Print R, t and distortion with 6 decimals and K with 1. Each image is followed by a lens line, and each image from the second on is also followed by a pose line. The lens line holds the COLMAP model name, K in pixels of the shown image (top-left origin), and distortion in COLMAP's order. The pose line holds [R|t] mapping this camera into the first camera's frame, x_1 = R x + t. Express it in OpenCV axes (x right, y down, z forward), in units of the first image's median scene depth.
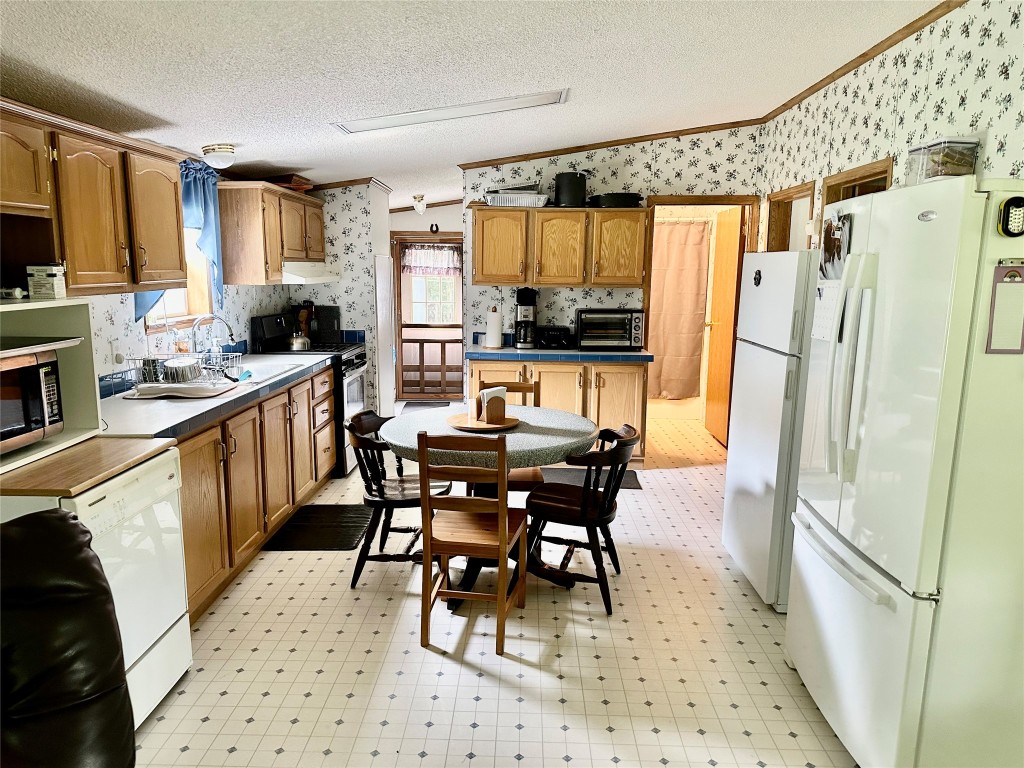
lens RADIAL K [[715.8, 0, 507.2], [0, 715.8, 386.0], [0, 0, 1]] dist [0.109181, -0.131630]
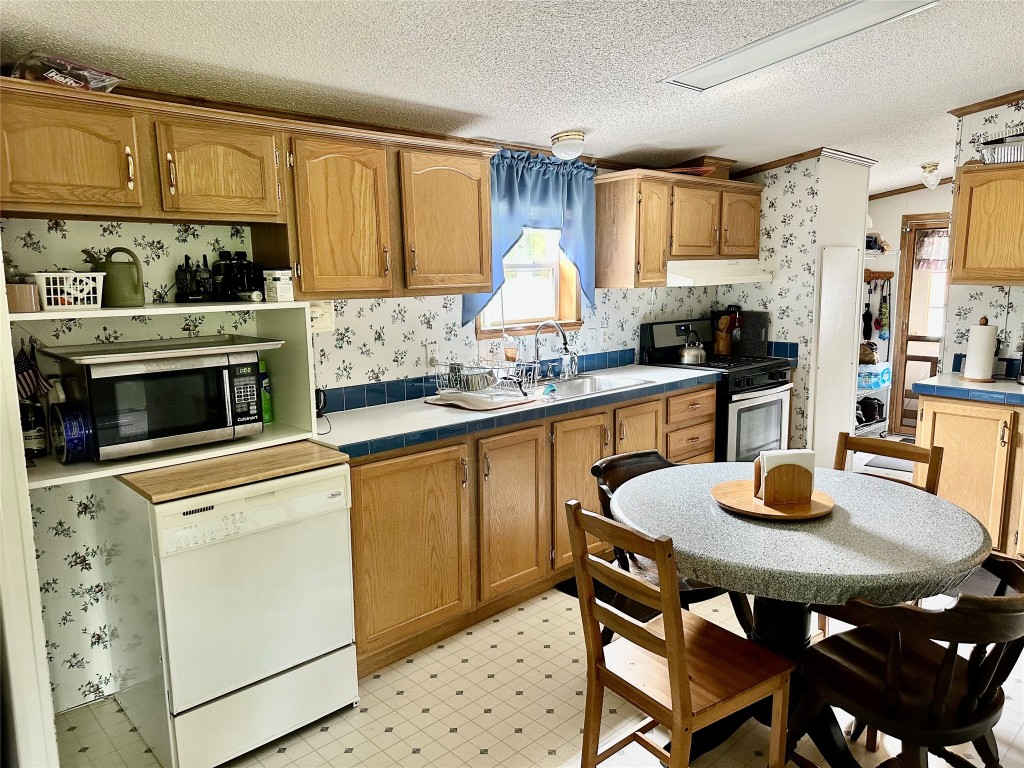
lens RADIAL K [[715.8, 0, 507.2], [0, 715.8, 386.0], [0, 0, 1]] dist [0.109181, -0.131630]
pose [[0.709023, 0.094048, -0.698886, 0.144214], [-0.095805, 0.994725, 0.036664, -0.030392], [0.698647, 0.040961, 0.714293, 0.218340]]
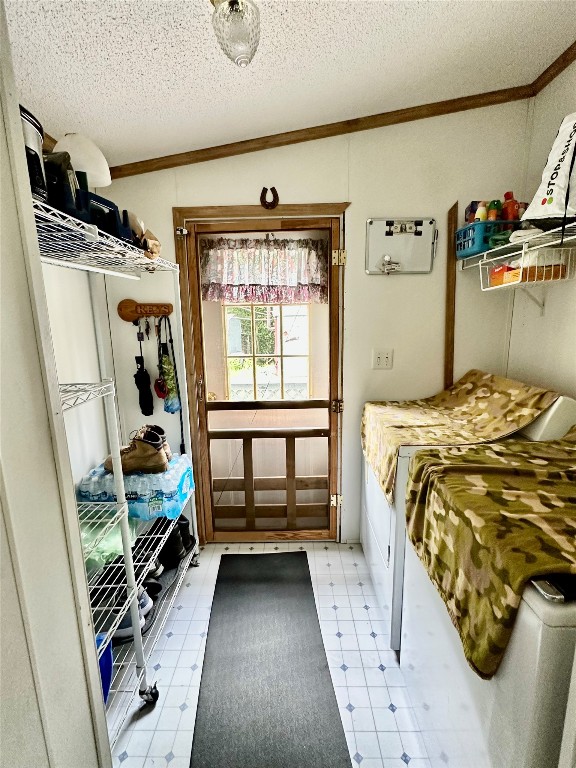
lens RADIAL K [[354.9, 0, 288.0], [0, 354.9, 384.0], [0, 0, 1]] dist [-0.055414, -0.000021]
pose [[0.999496, -0.029919, 0.010612, -0.135120], [0.029721, 0.999390, 0.018332, -0.148784], [-0.011154, -0.018007, 0.999776, 1.103146]]
